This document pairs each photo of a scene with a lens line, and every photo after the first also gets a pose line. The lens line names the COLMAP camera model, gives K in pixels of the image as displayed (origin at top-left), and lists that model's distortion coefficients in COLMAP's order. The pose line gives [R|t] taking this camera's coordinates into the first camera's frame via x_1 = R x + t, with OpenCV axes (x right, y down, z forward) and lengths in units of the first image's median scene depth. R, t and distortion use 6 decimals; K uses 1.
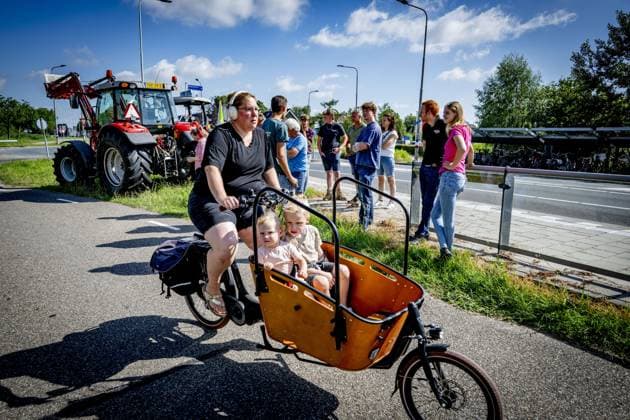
lens RADIAL K [[429.4, 0, 312.0], [0, 429.4, 210.5], [0, 0, 1]] dist [-0.005849, 0.006200]
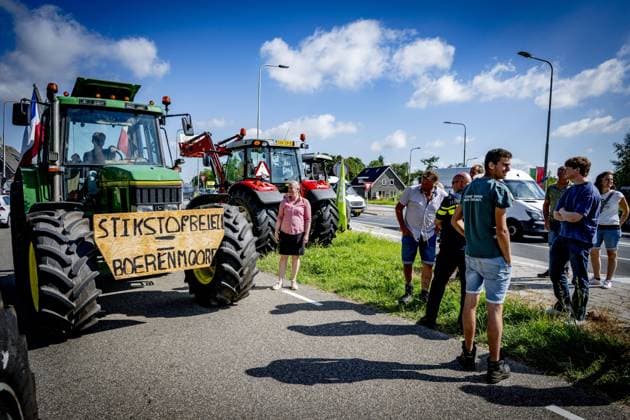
lens RADIAL K [[429.4, 0, 316.0], [0, 429.4, 206.1], [0, 0, 1]] dist [-0.005849, 0.006200]
pose [[0.977967, 0.015391, -0.208191, -0.077060], [-0.044084, 0.990015, -0.133892, -0.018935], [0.204051, 0.140120, 0.968881, 0.075362]]
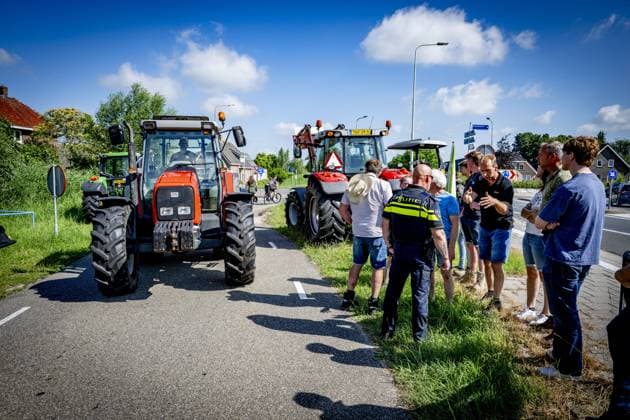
lens RADIAL K [[429.4, 0, 316.1], [0, 429.4, 214.0], [0, 0, 1]] dist [-0.005849, 0.006200]
pose [[0.791144, 0.051123, -0.609490, 0.118996], [-0.101074, 0.993728, -0.047845, -0.045235], [0.603221, 0.099456, 0.791349, 0.167803]]
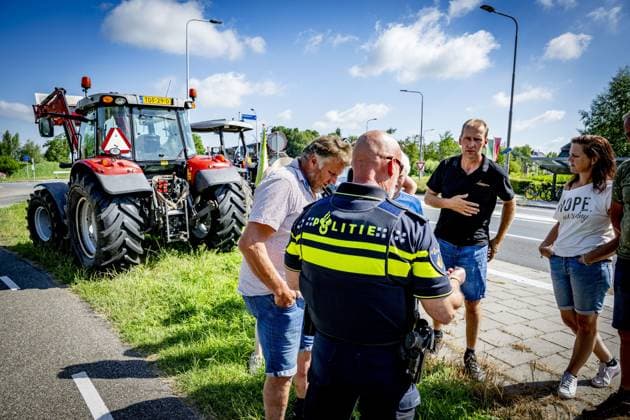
lens RADIAL K [[429.4, 0, 312.5], [0, 429.4, 209.1], [0, 0, 1]] dist [-0.005849, 0.006200]
pose [[0.992255, 0.008005, -0.123956, -0.043521], [-0.016565, 0.997535, -0.068187, -0.072010], [0.123105, 0.069712, 0.989942, 0.329055]]
